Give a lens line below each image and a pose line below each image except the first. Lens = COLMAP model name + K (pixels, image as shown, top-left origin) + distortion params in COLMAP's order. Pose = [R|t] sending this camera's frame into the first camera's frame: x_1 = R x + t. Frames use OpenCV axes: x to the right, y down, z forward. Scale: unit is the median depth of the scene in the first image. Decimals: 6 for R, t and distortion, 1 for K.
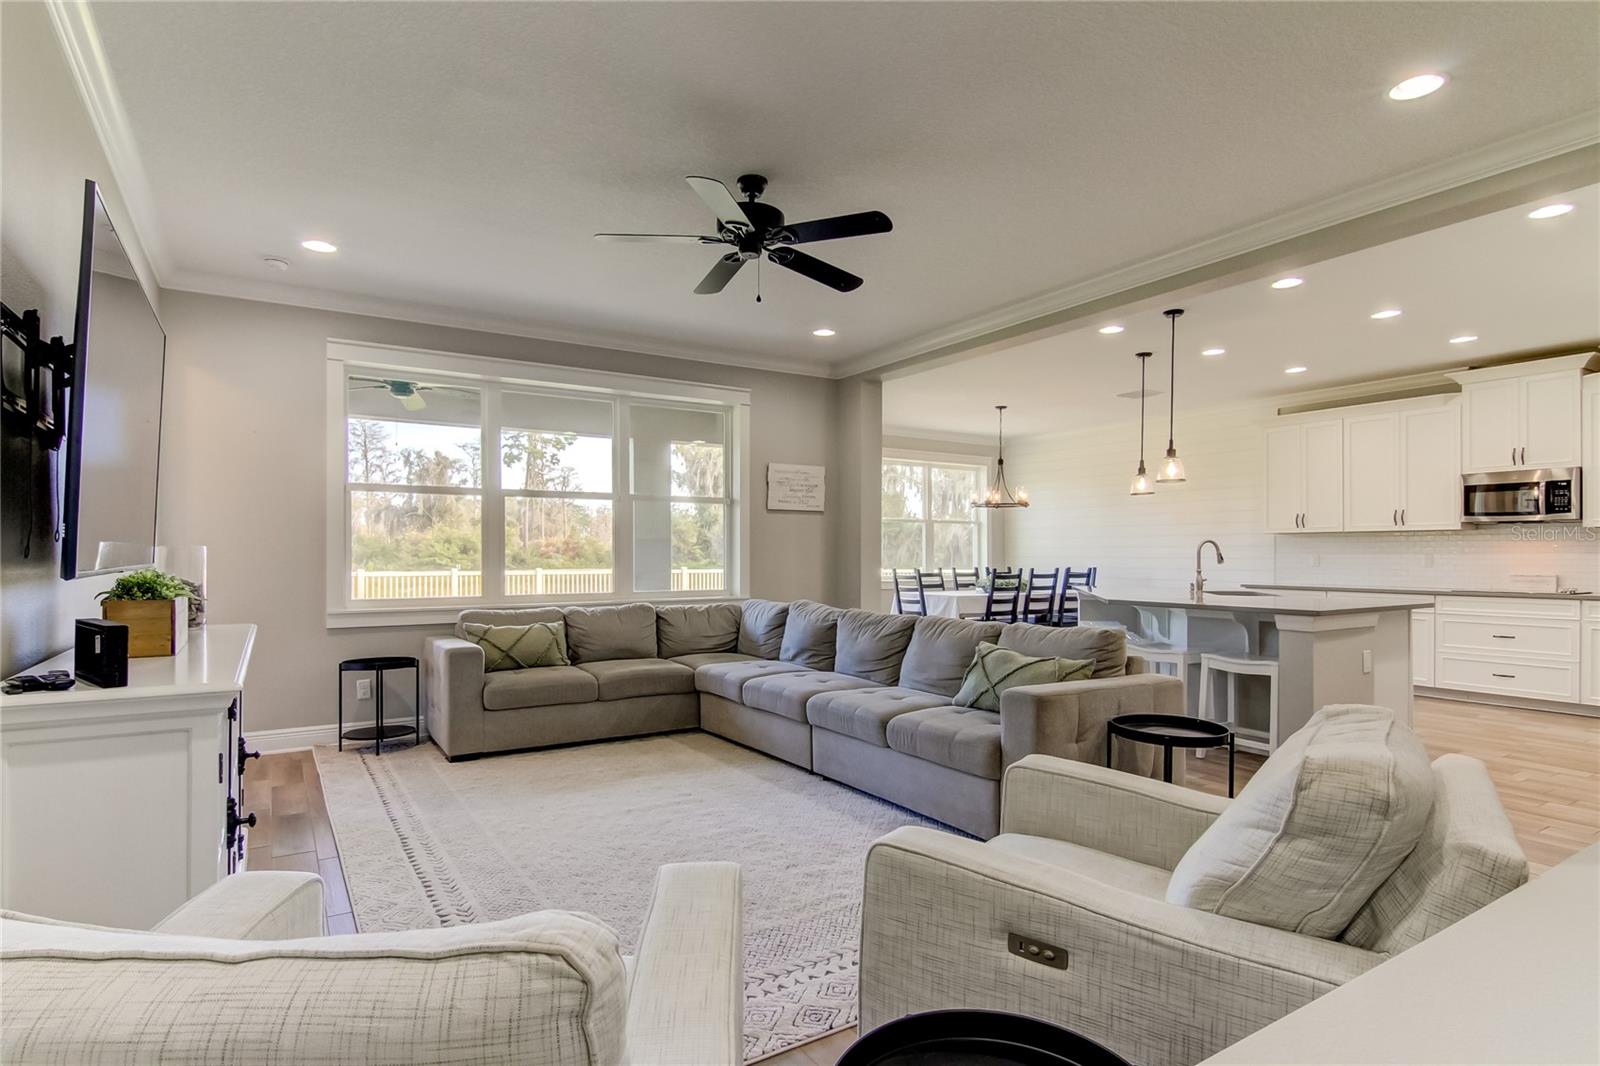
lens RADIAL K [[813.8, 0, 798.9], [0, 813.8, 548.7], [0, 0, 1]] dist [0.003596, -0.000099]
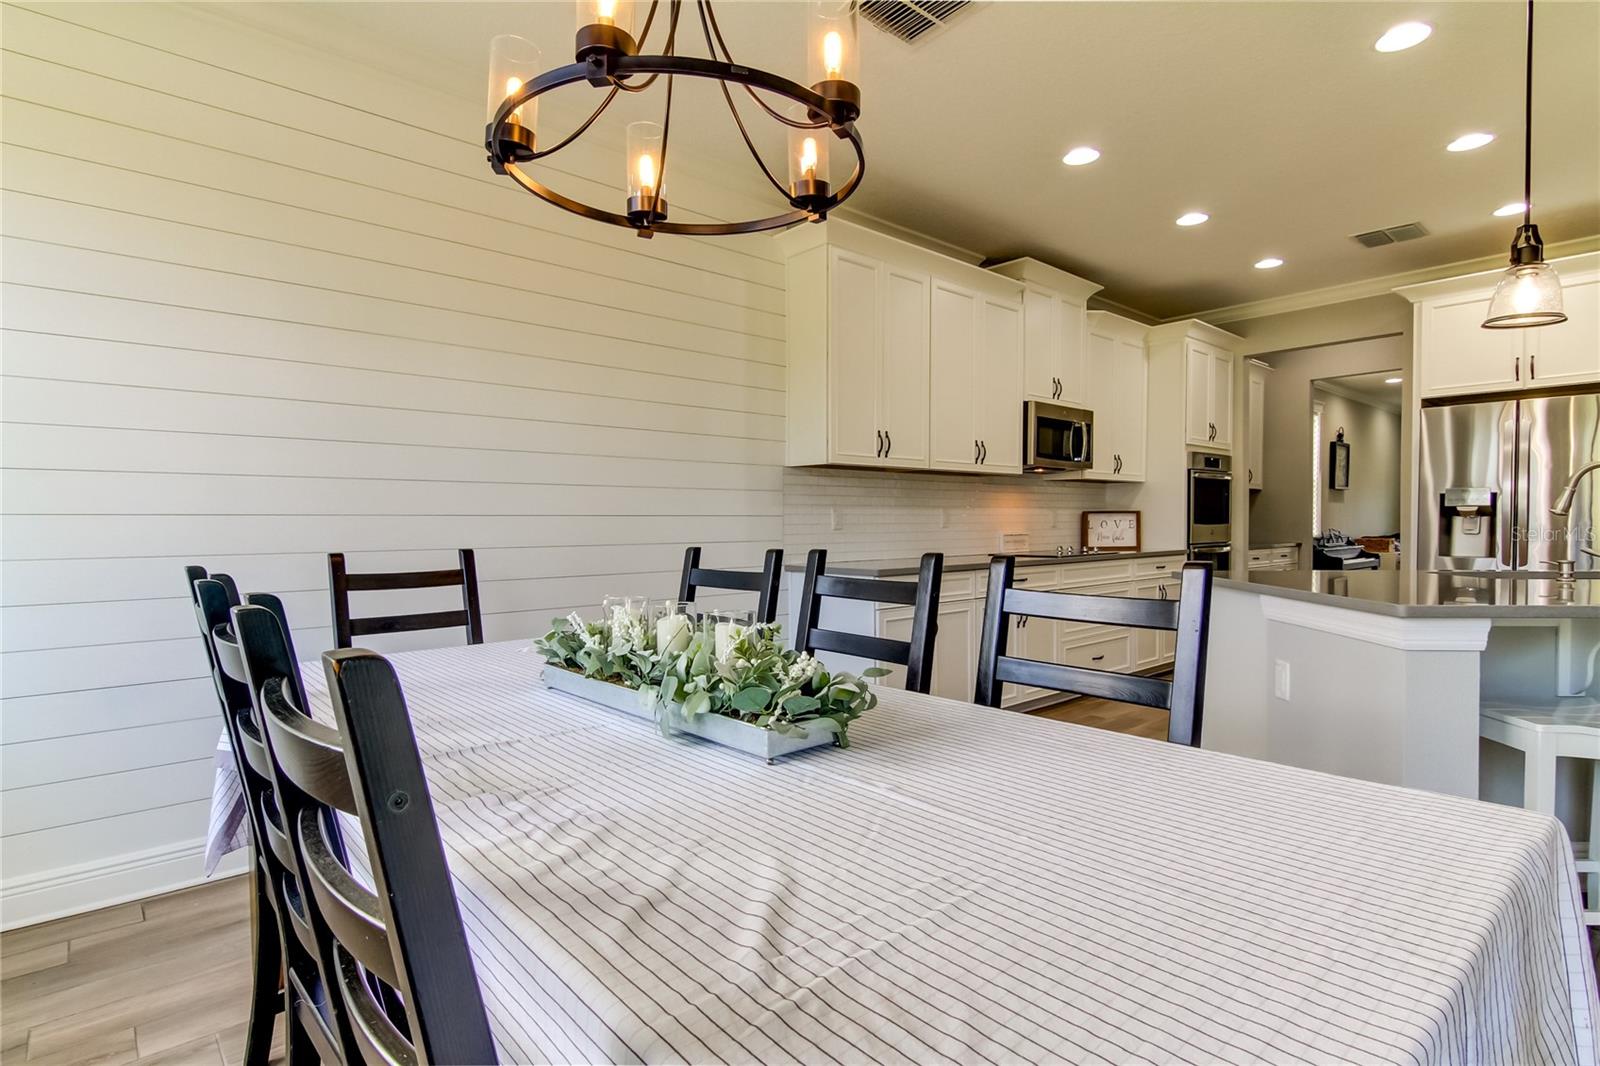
lens RADIAL K [[775.6, 0, 825.0], [0, 775.6, 532.2], [0, 0, 1]] dist [0.002199, 0.000170]
pose [[-0.142419, -0.014602, 0.989699, 0.145026], [0.001226, 0.999888, 0.014929, 0.019059], [-0.989806, 0.003340, -0.142385, 1.341369]]
